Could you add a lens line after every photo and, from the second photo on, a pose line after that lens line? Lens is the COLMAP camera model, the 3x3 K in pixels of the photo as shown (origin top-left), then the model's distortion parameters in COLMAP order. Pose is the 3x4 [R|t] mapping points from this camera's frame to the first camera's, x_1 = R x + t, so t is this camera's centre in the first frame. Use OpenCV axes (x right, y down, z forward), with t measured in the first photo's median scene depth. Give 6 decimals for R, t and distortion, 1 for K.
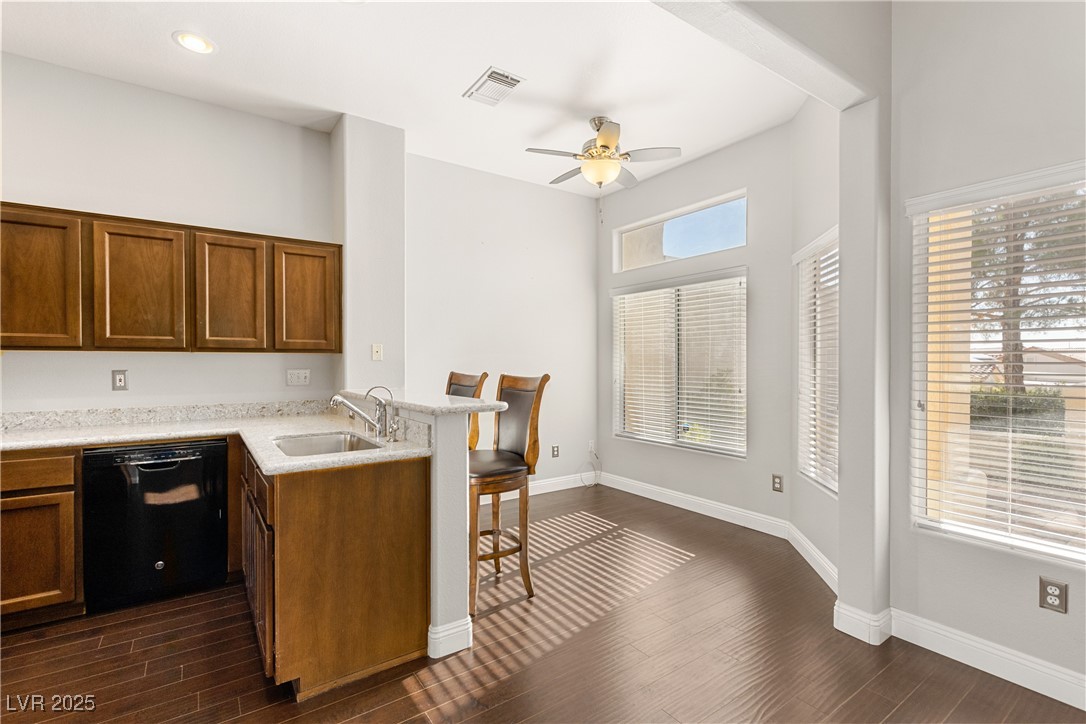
lens RADIAL K [[501.8, 0, 547.1], [0, 501.8, 365.4], [0, 0, 1]] dist [0.001045, -0.000464]
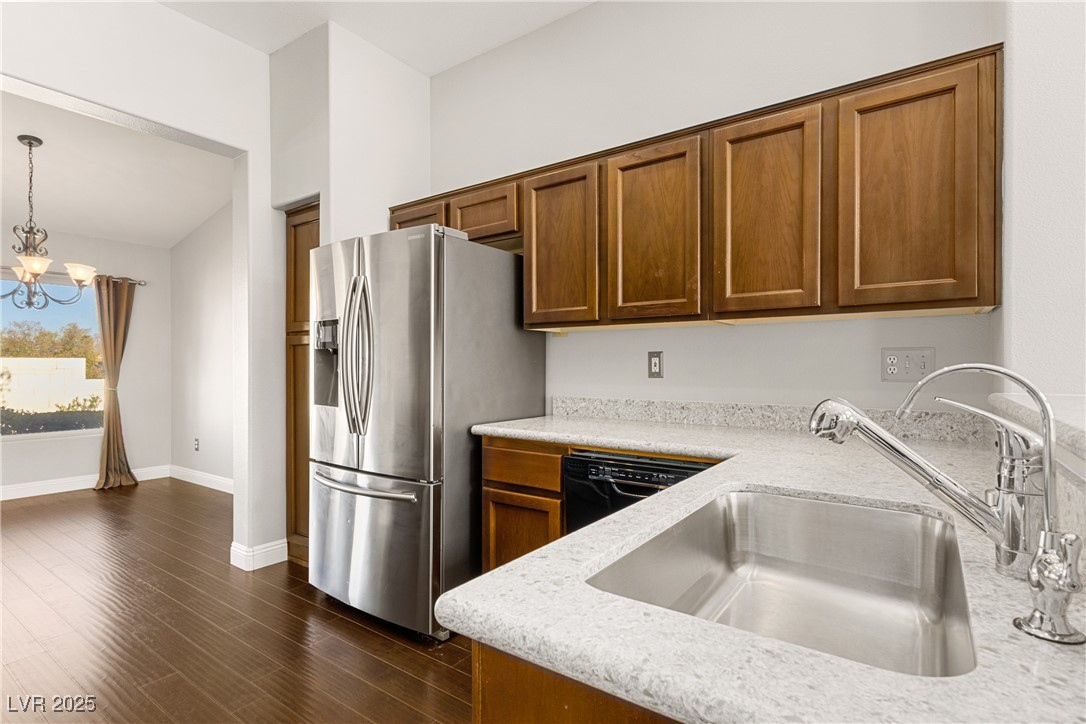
lens RADIAL K [[538.0, 0, 543.6], [0, 538.0, 366.9], [0, 0, 1]] dist [0.003426, 0.000398]
pose [[0.325941, 0.003141, -0.945385, -0.126394], [-0.006499, 0.999978, 0.001082, 0.033394], [0.945368, 0.005792, 0.325955, 0.571846]]
